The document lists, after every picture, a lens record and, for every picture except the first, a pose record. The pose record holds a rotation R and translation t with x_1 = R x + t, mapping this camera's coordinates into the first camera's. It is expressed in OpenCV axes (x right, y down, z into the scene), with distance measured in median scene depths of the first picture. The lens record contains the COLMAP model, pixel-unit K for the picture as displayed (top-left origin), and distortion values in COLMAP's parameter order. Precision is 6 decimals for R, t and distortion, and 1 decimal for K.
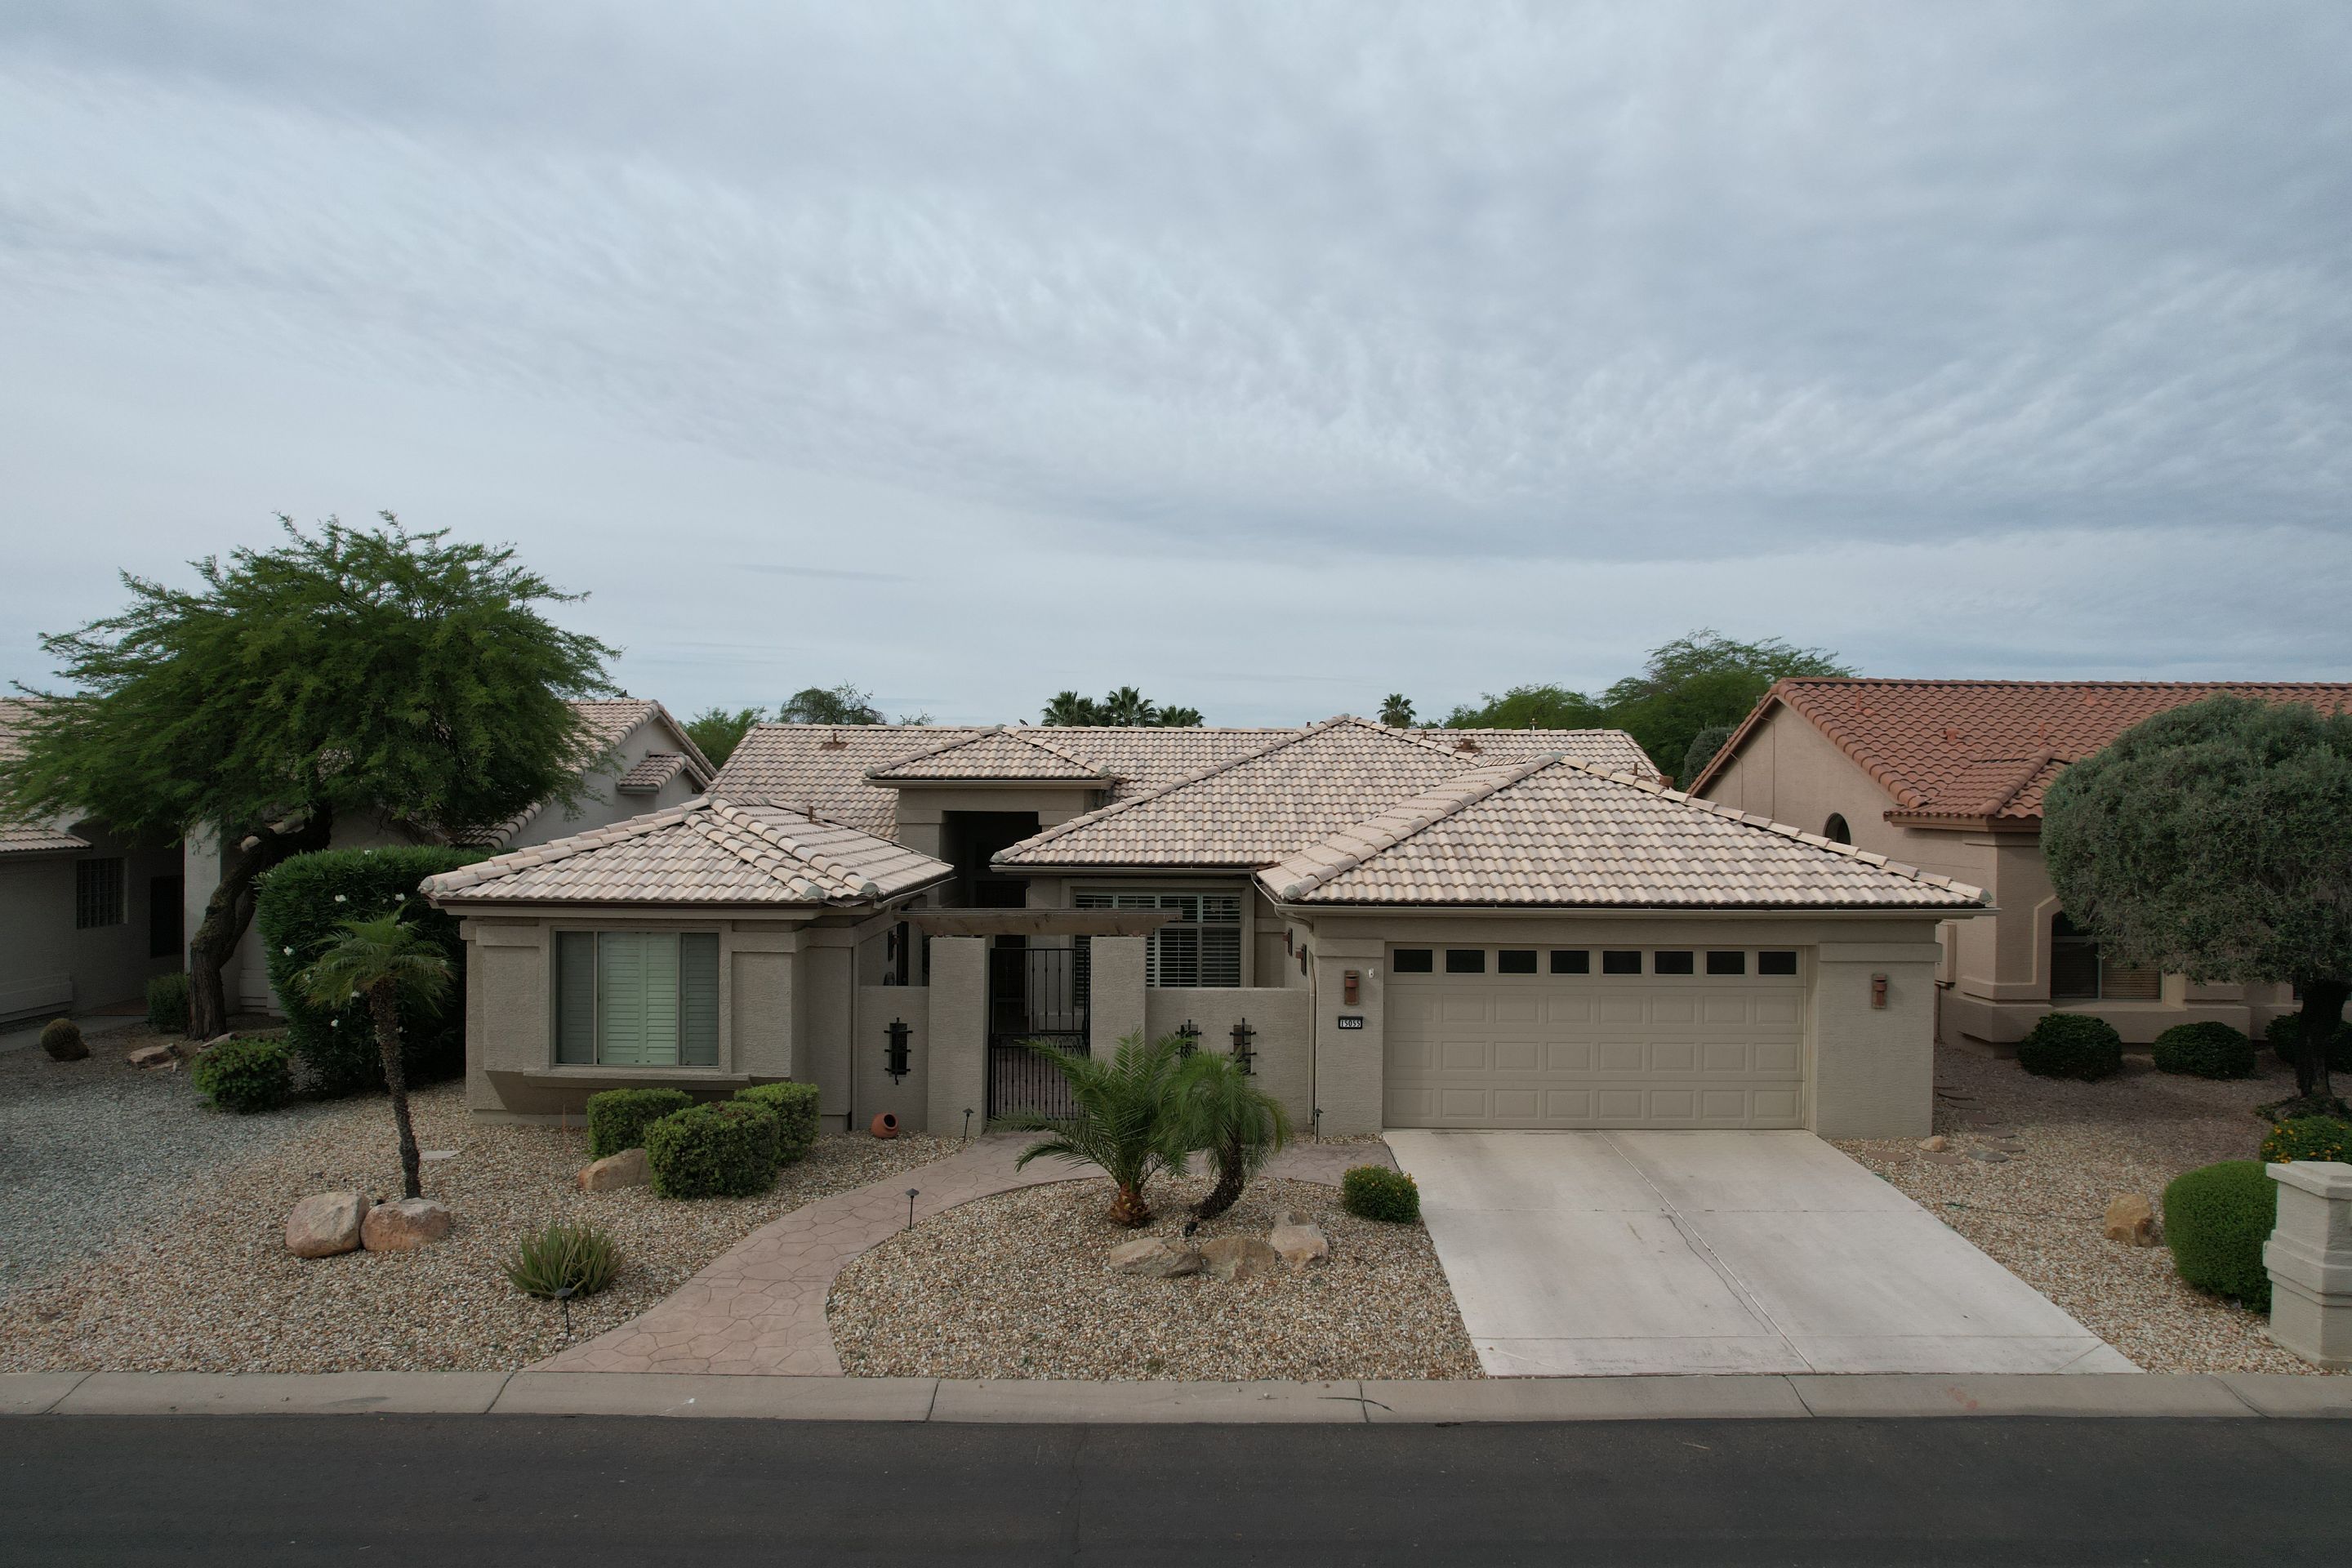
lens RADIAL K [[1491.0, 0, 1179.5], [0, 1491.0, 776.3], [0, 0, 1]] dist [0.004509, 0.009722]
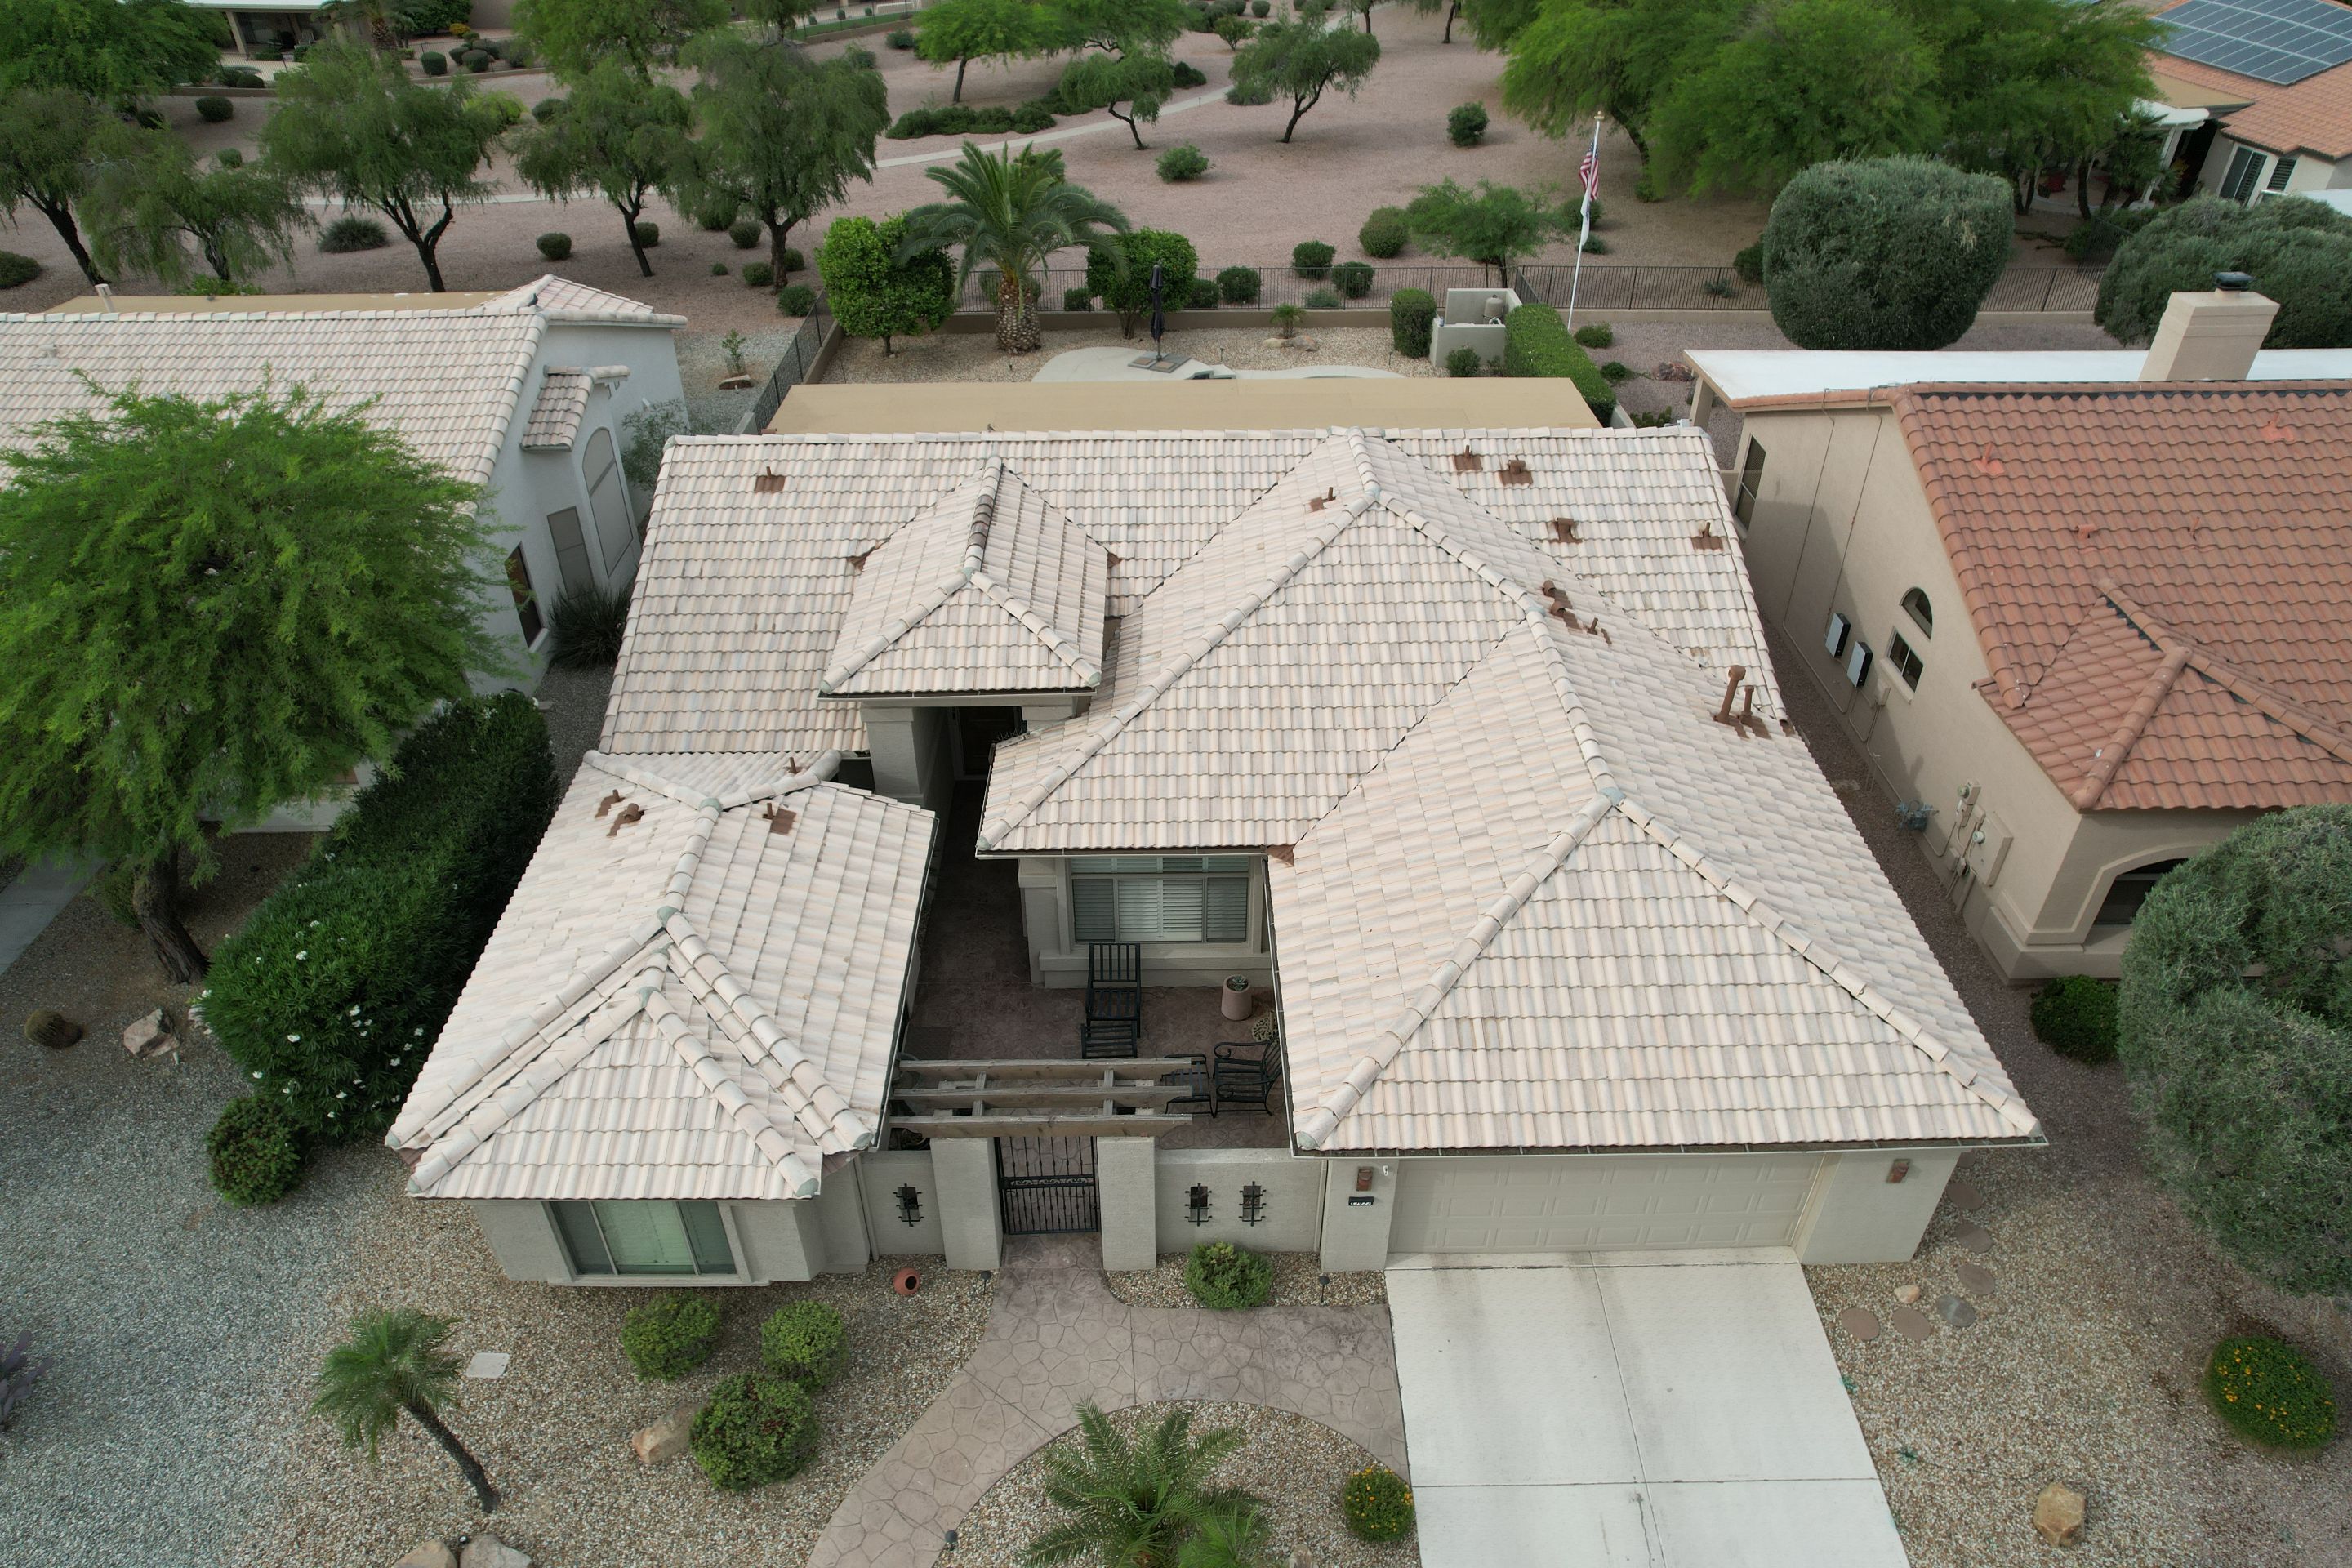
lens RADIAL K [[1491.0, 0, 1175.5], [0, 1491.0, 791.6], [0, 0, 1]] dist [0.004509, 0.009722]
pose [[0.999866, -0.015598, 0.005015, -0.008467], [0.009626, 0.806948, 0.590545, -0.516441], [-0.013258, -0.590417, 0.806989, 0.285175]]
